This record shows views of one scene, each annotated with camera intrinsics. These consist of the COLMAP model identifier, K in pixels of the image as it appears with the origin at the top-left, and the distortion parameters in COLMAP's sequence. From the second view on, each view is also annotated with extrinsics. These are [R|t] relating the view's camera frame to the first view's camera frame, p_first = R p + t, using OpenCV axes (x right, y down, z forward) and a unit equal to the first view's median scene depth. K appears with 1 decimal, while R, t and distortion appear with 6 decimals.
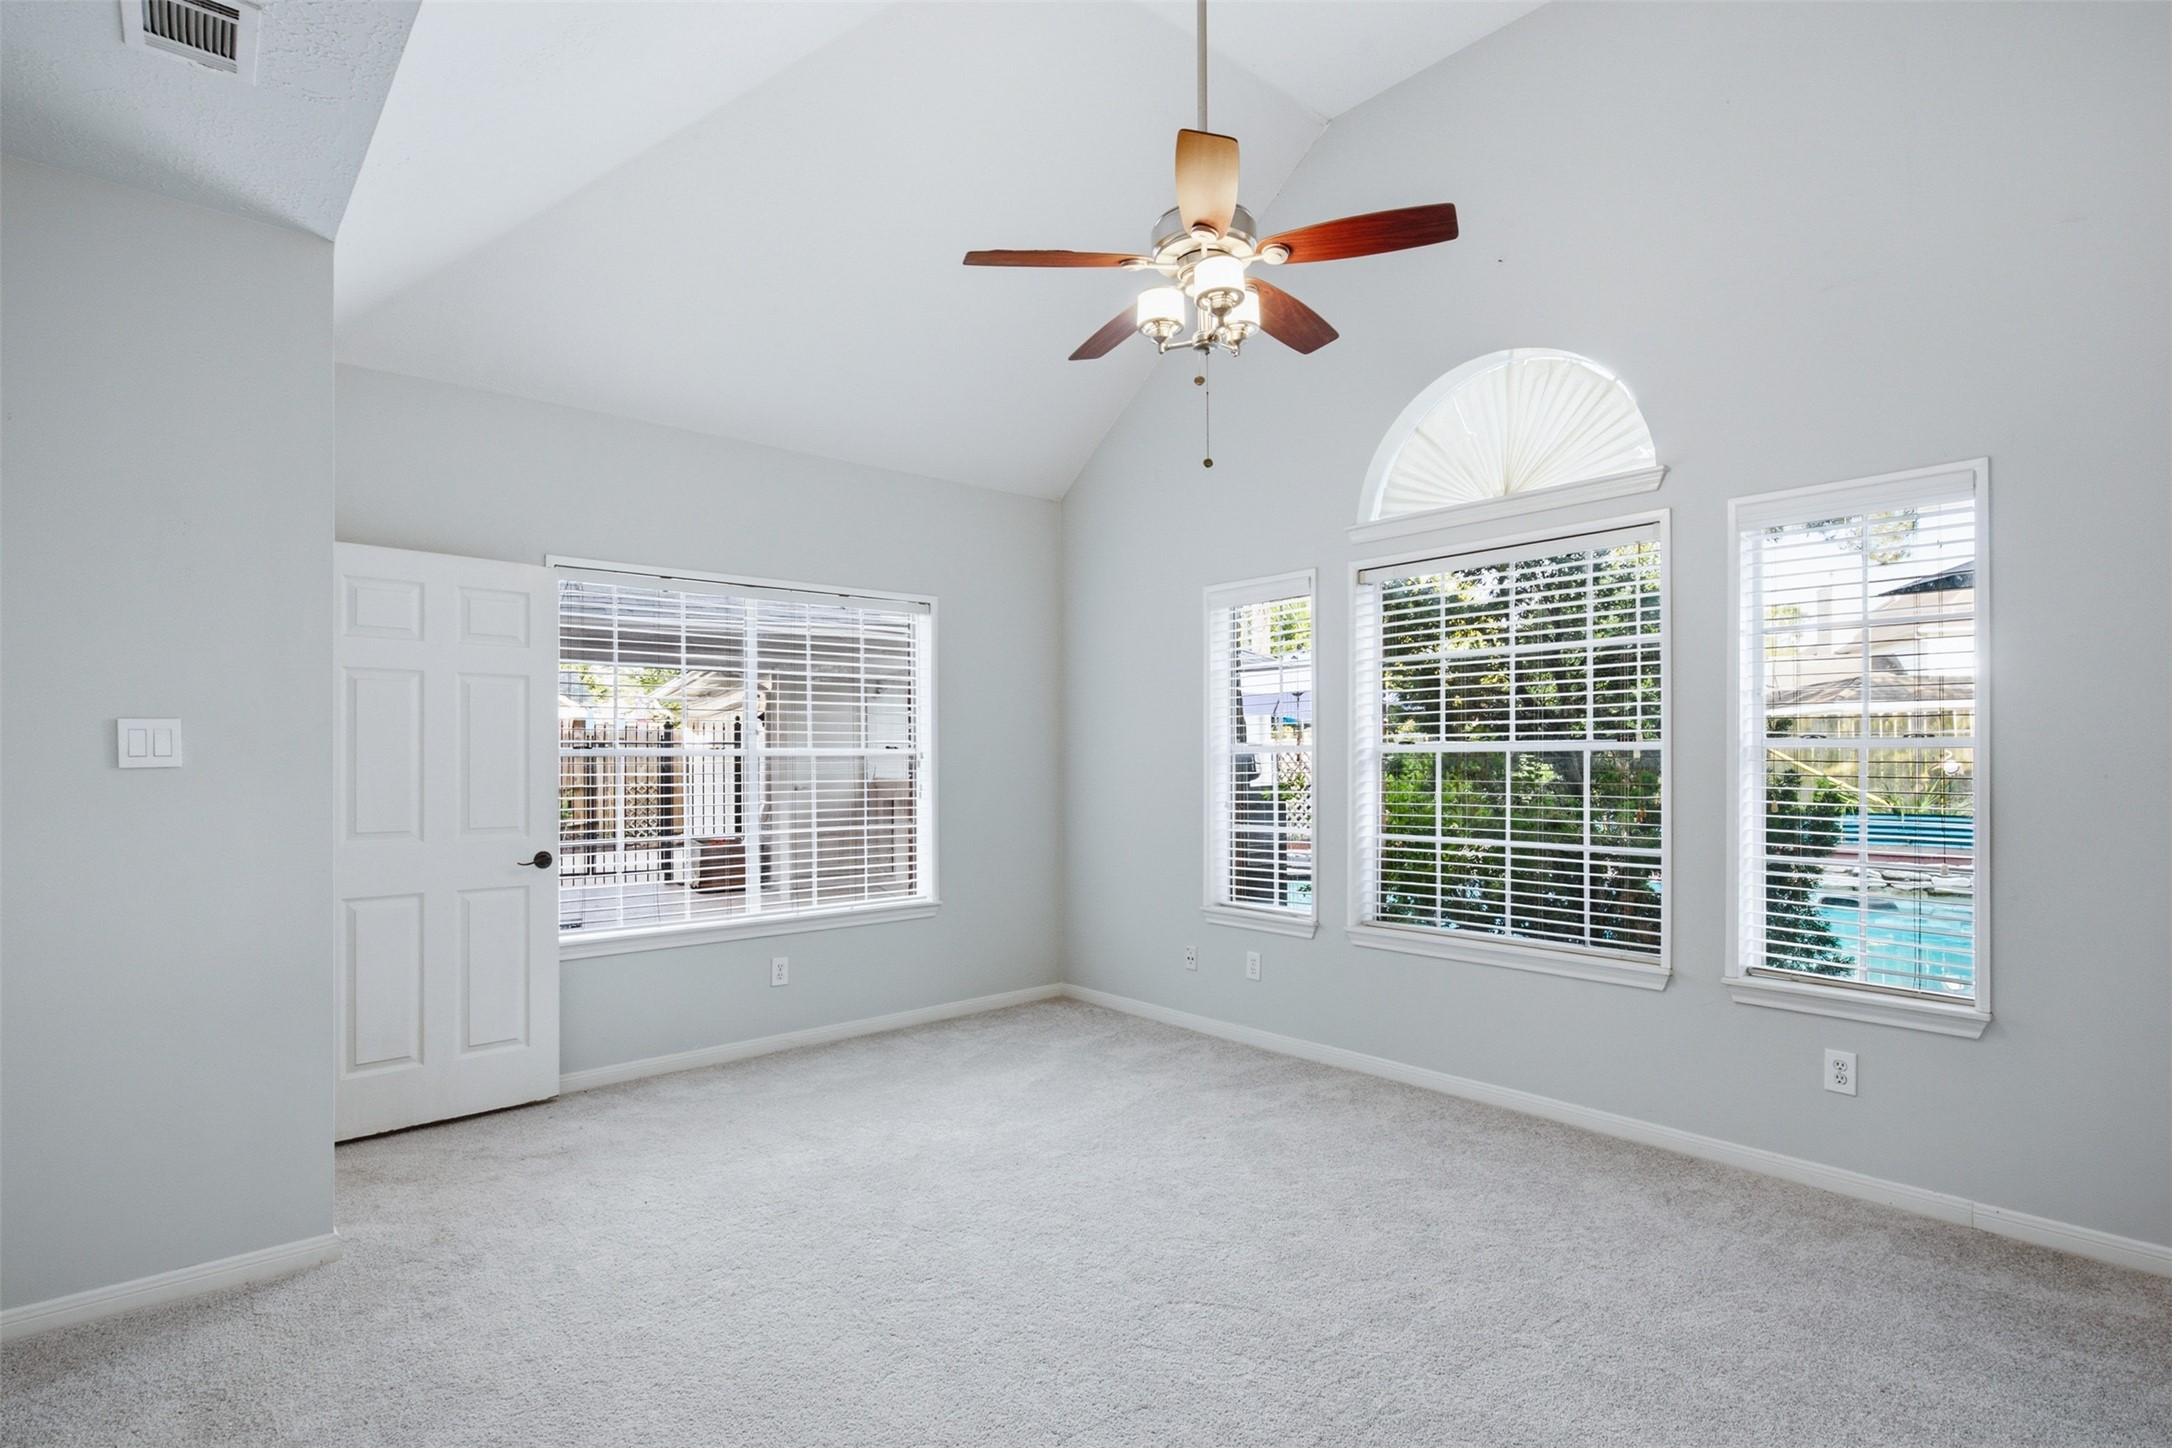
lens RADIAL K [[1050.2, 0, 1089.3], [0, 1050.2, 745.8], [0, 0, 1]] dist [-0.001440, -0.000151]
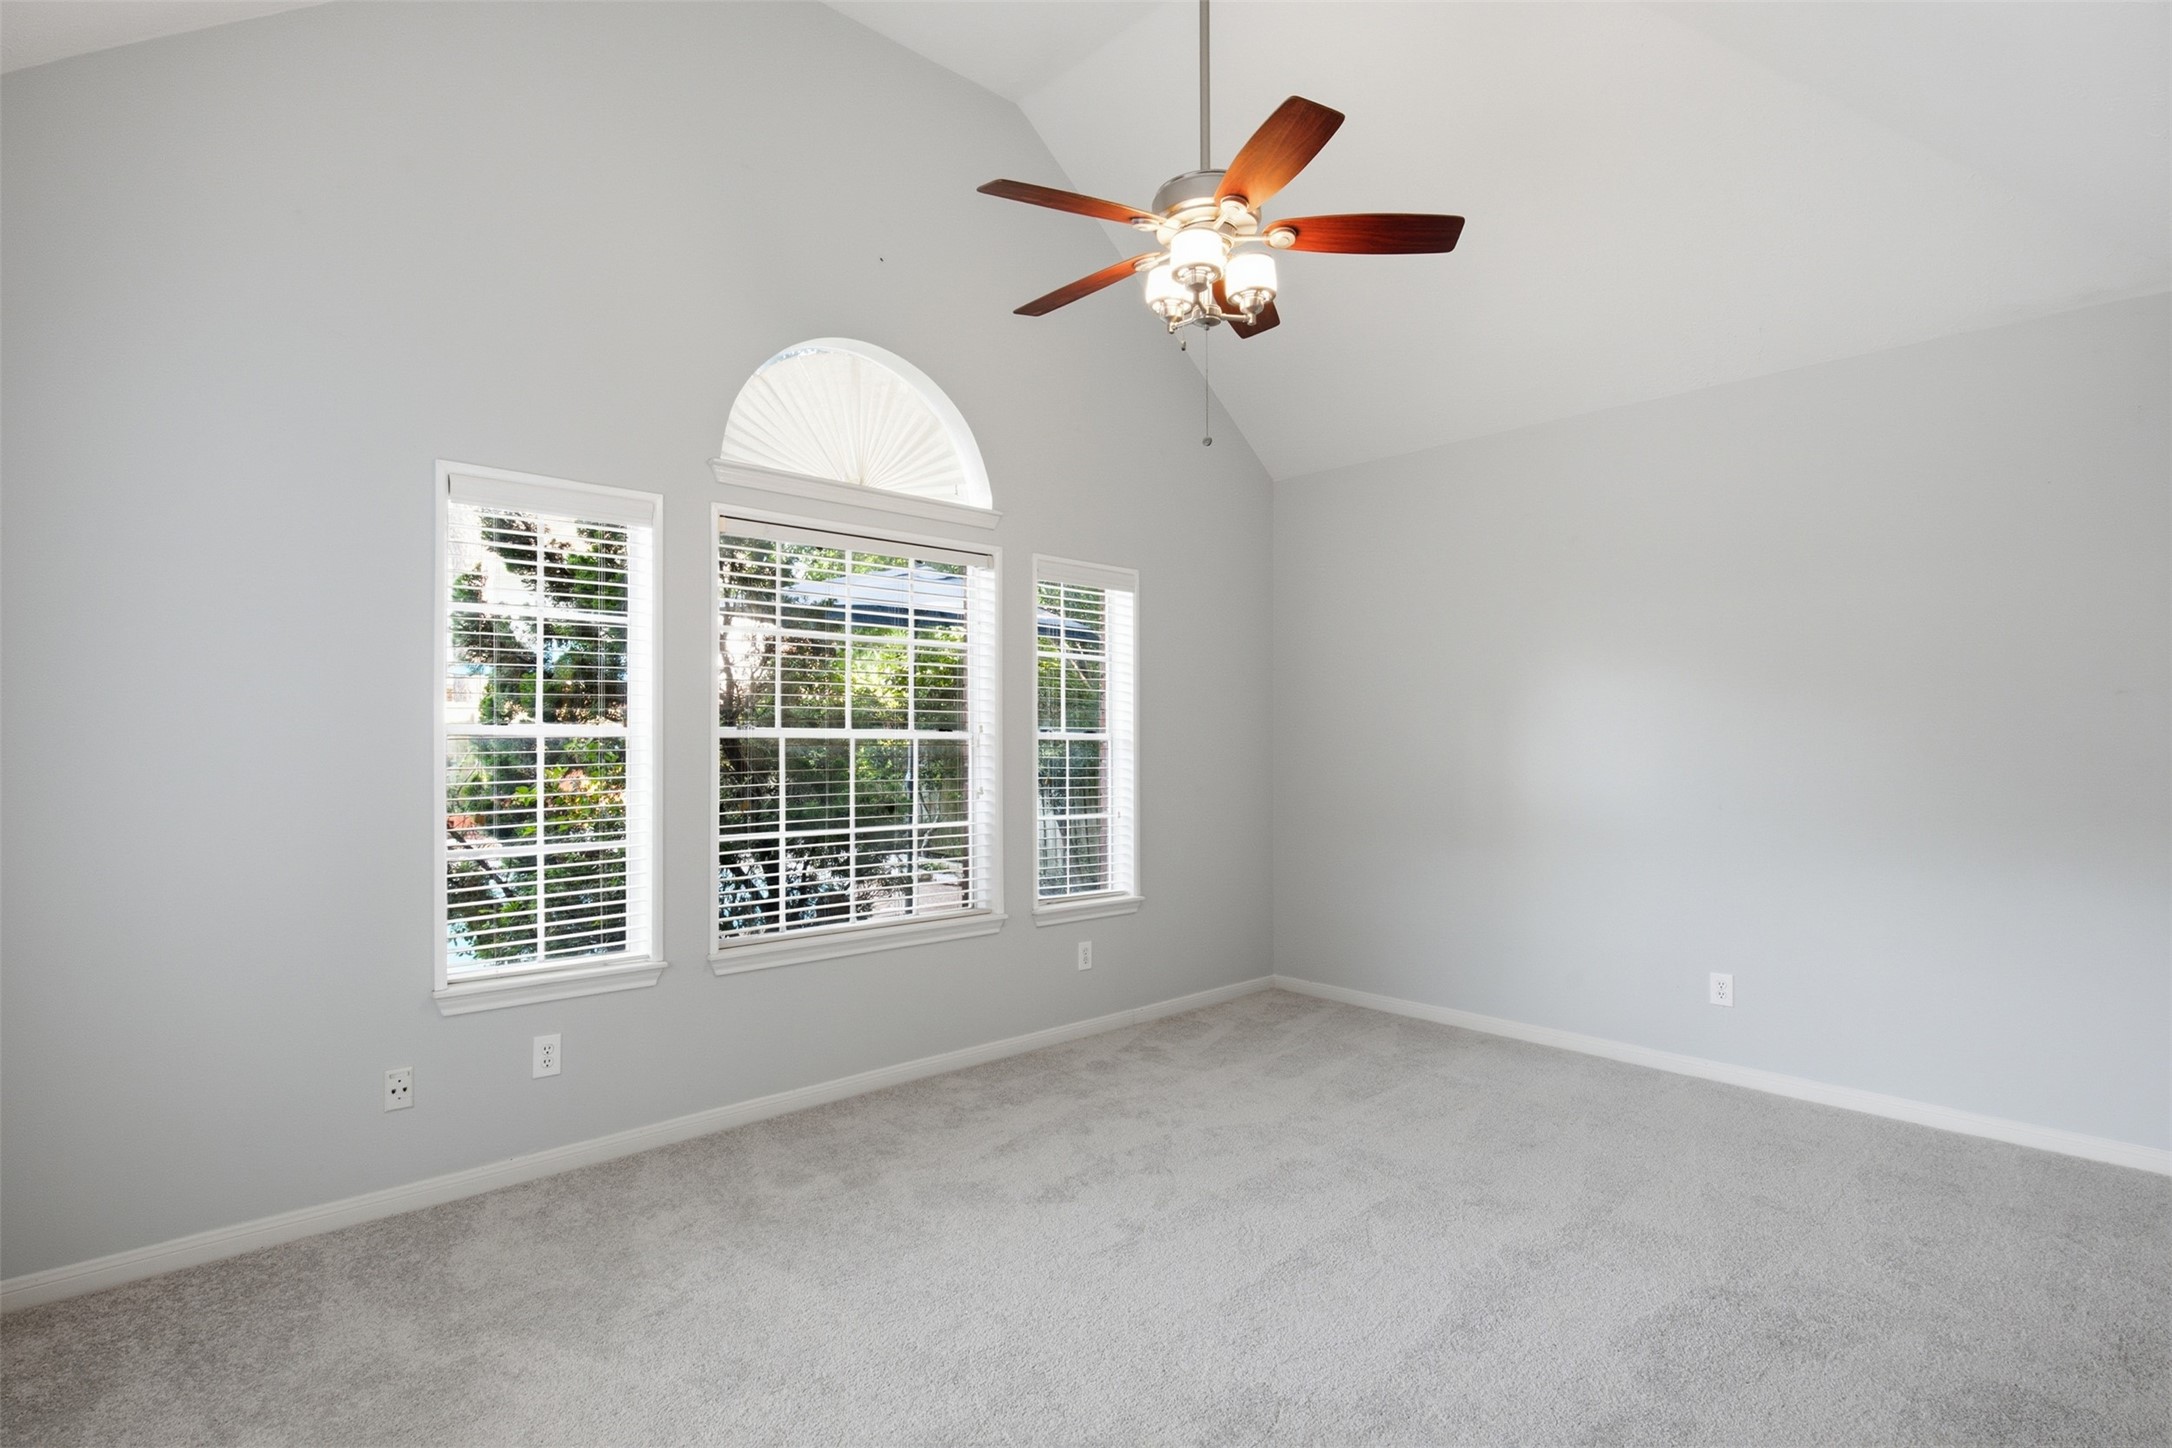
lens RADIAL K [[1050.9, 0, 1079.9], [0, 1050.9, 723.3], [0, 0, 1]] dist [-0.001055, 0.000073]
pose [[0.000073, 0.027859, 0.999612, -0.611172], [-0.006327, 0.999592, -0.027858, 0.017305], [-0.999980, -0.006322, 0.000250, 0.787892]]
